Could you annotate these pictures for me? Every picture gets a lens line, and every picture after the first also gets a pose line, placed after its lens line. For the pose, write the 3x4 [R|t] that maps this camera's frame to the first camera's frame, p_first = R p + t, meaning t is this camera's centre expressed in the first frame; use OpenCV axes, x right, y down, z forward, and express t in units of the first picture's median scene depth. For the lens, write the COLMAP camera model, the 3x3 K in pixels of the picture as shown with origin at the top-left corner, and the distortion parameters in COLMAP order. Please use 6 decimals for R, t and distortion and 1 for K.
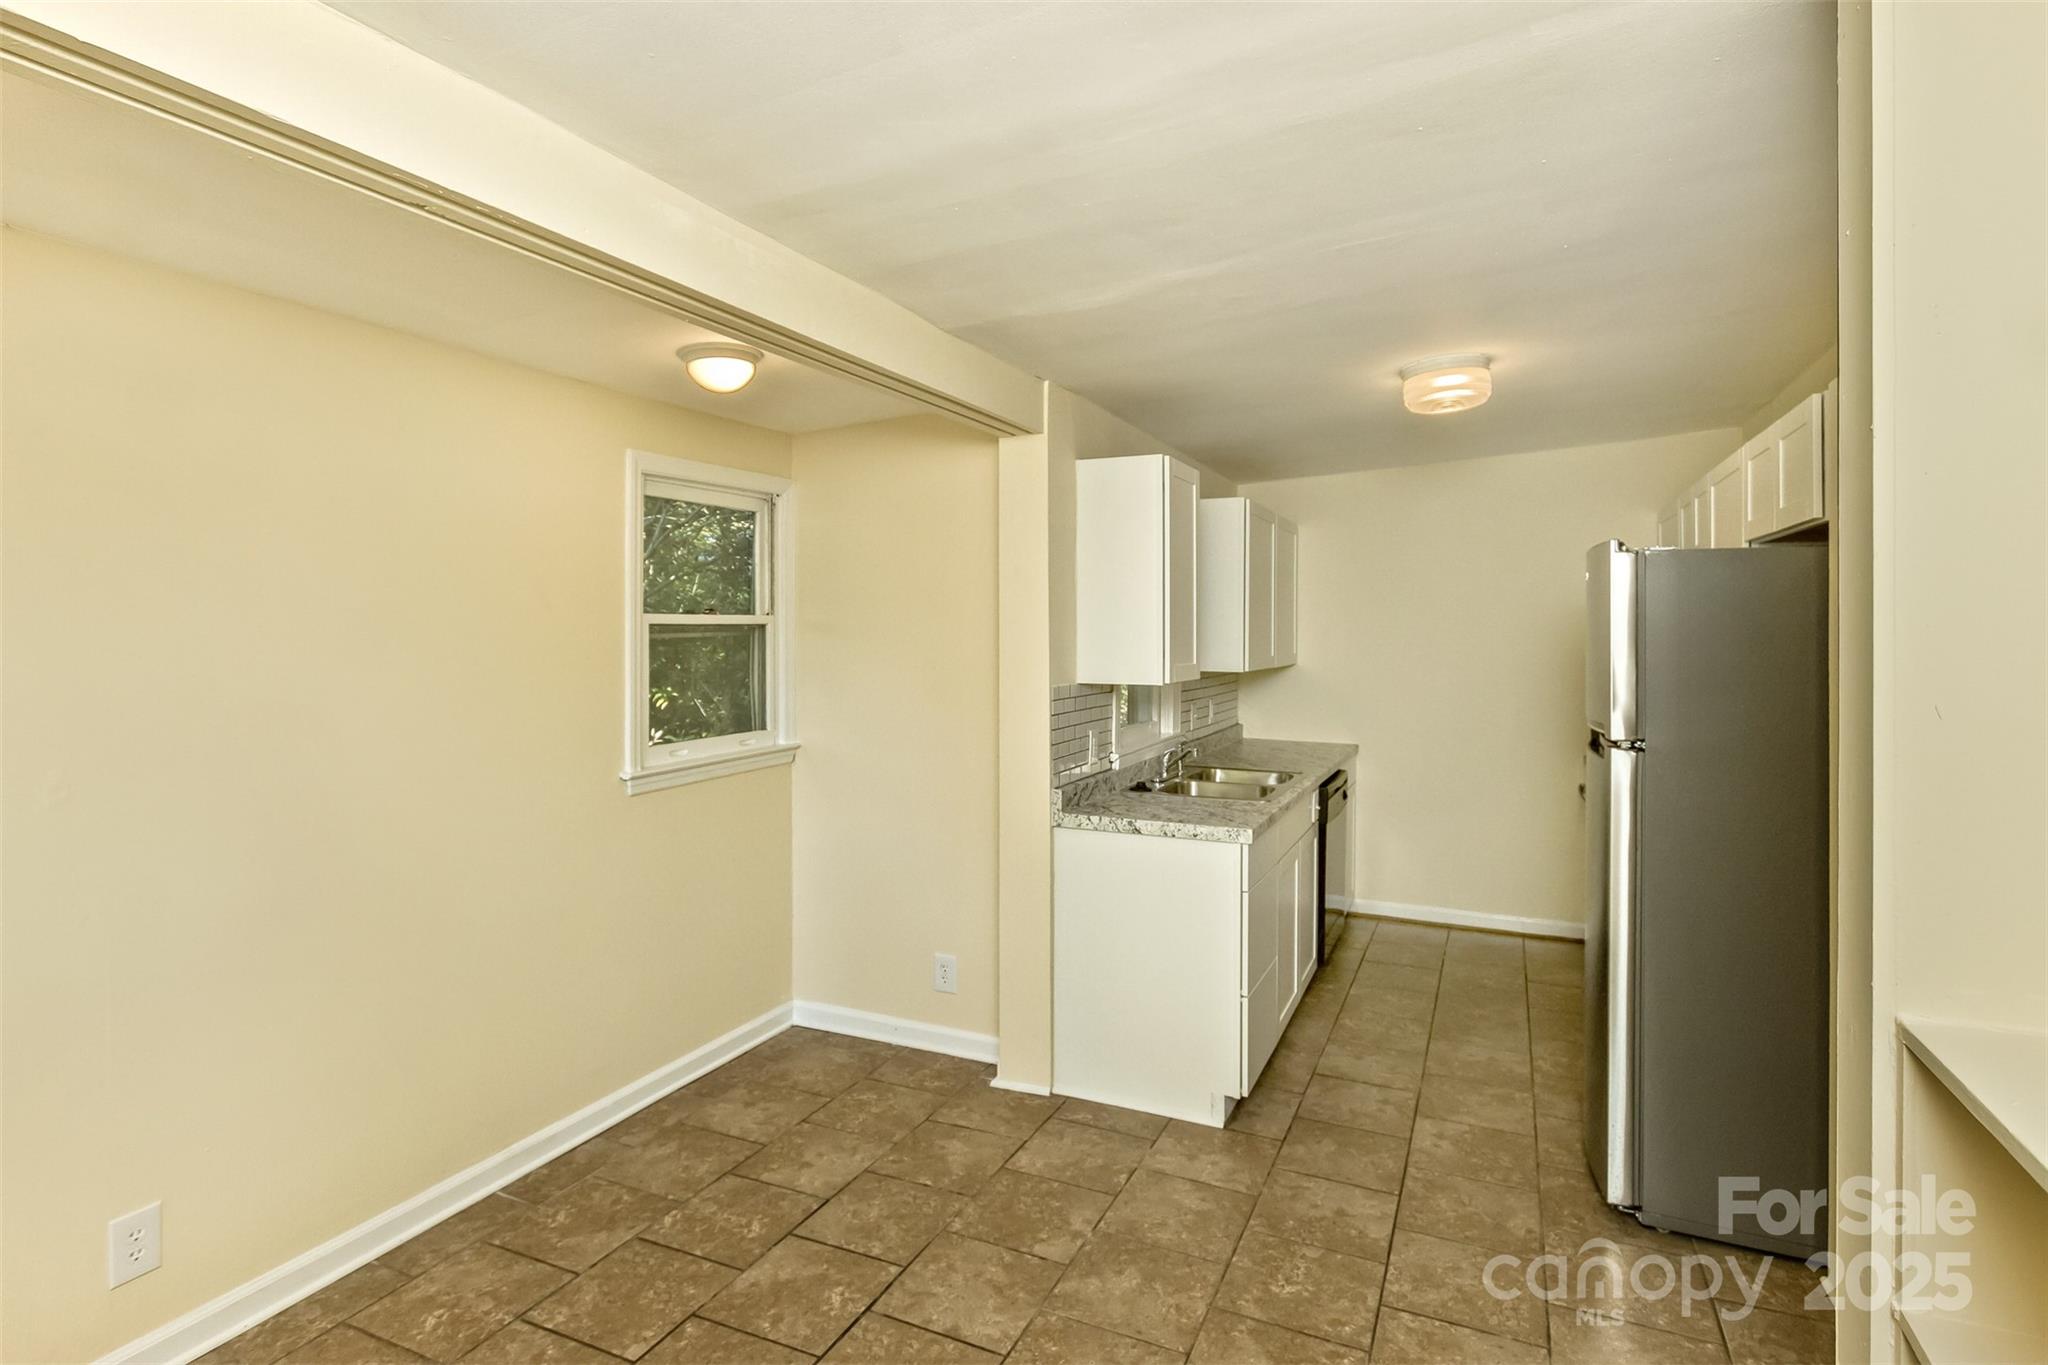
lens RADIAL K [[1053.9, 0, 957.3], [0, 1053.9, 635.4], [0, 0, 1]] dist [-0.000320, -0.004740]
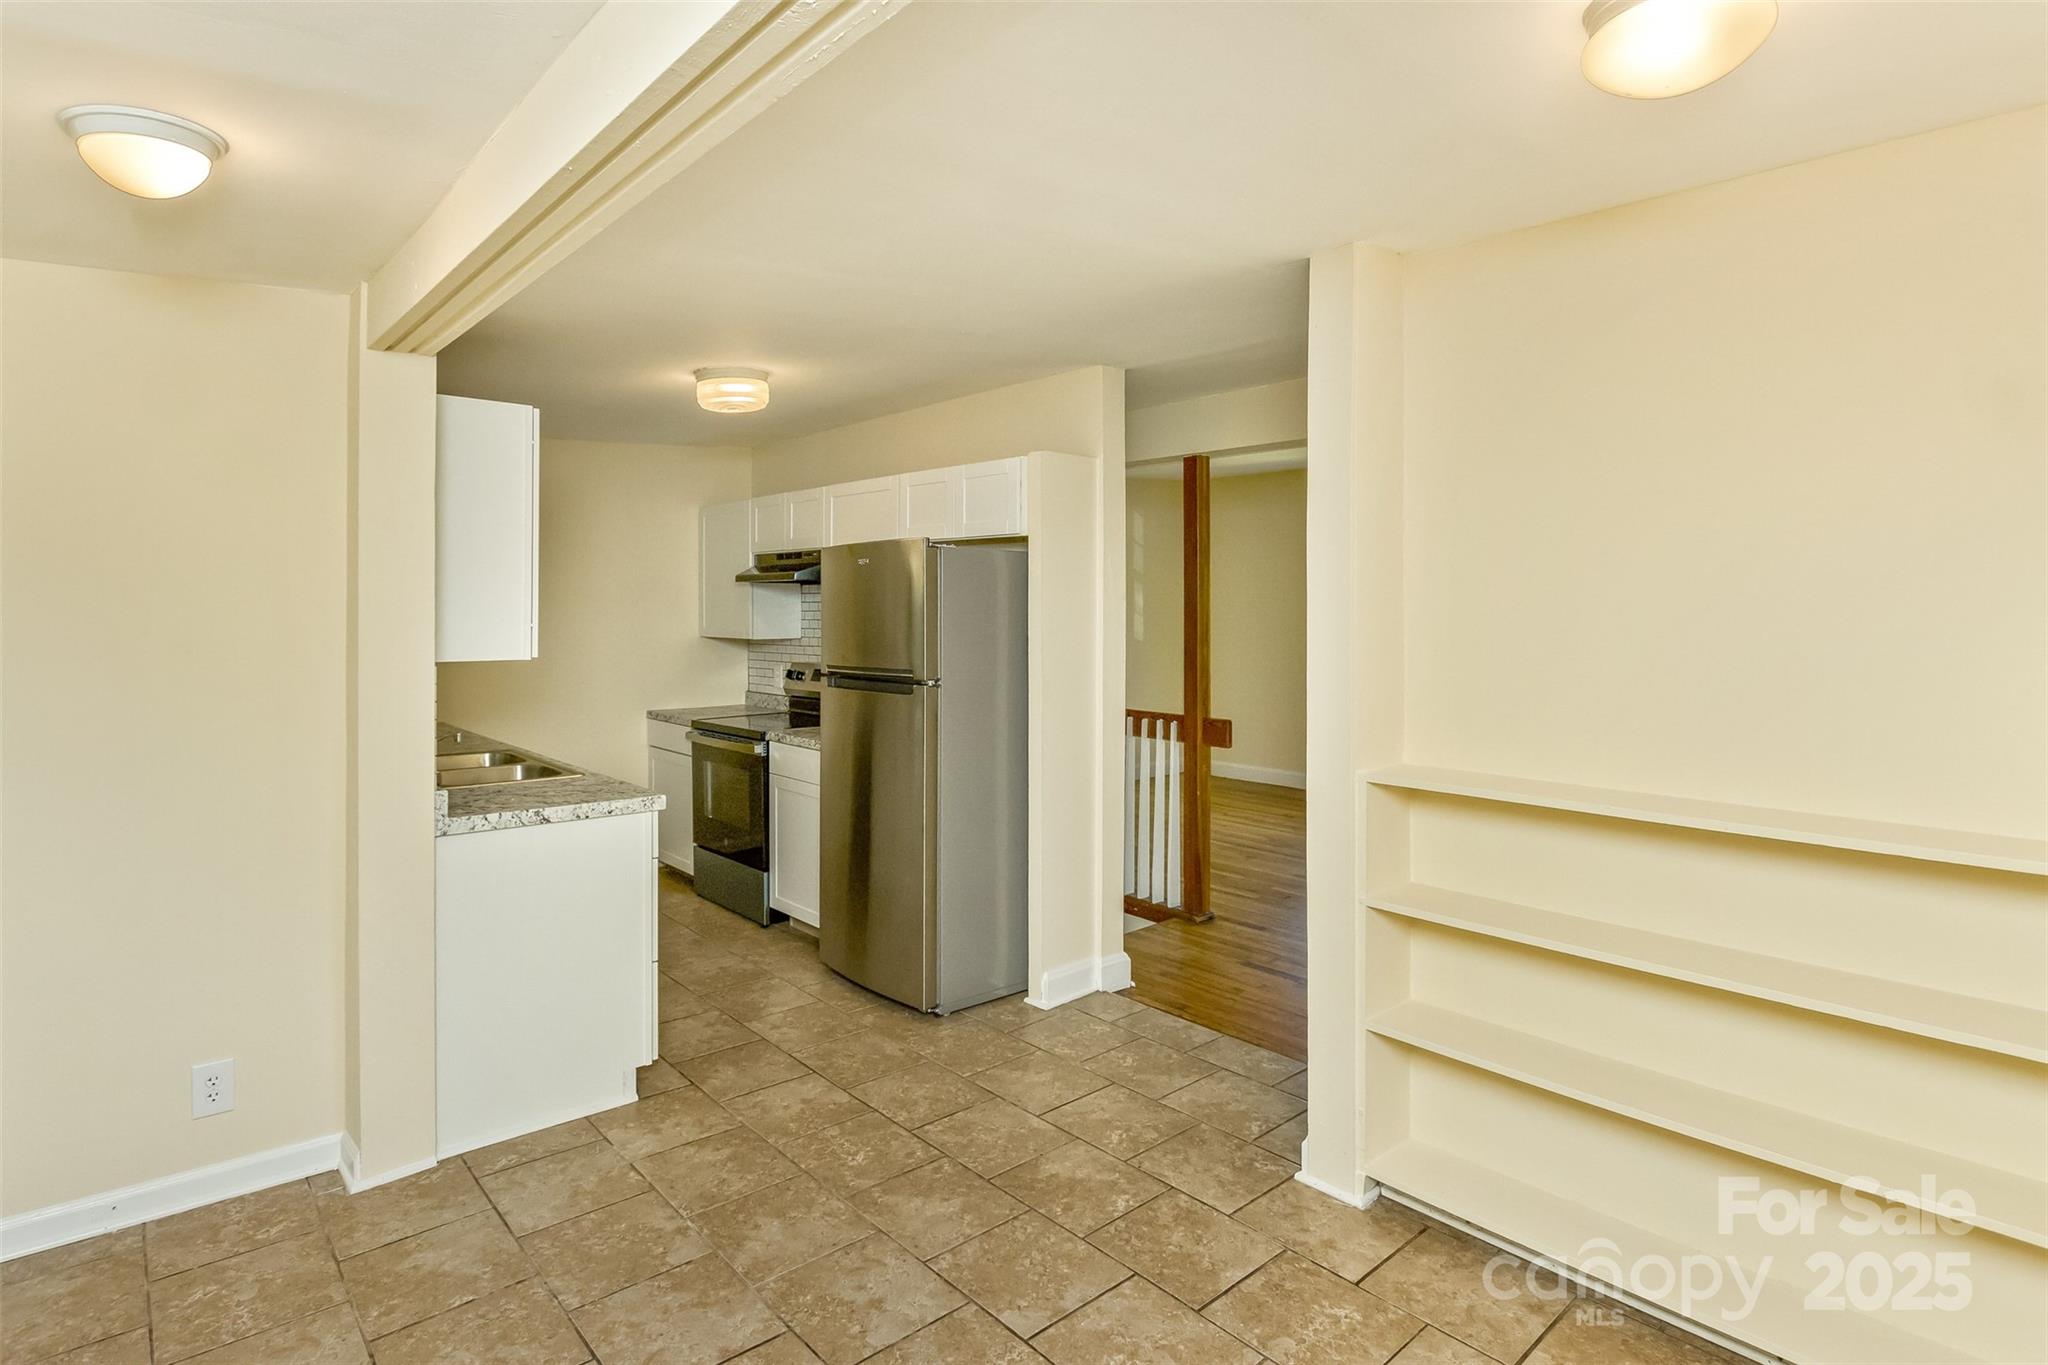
lens RADIAL K [[1053.9, 0, 1025.4], [0, 1053.9, 614.8], [0, 0, 1]] dist [-0.000320, -0.004740]
pose [[0.377513, 0.000995, 0.926004, -0.521109], [-0.004354, 0.999990, 0.000700, 0.006220], [-0.925994, -0.004296, 0.377514, 0.280010]]
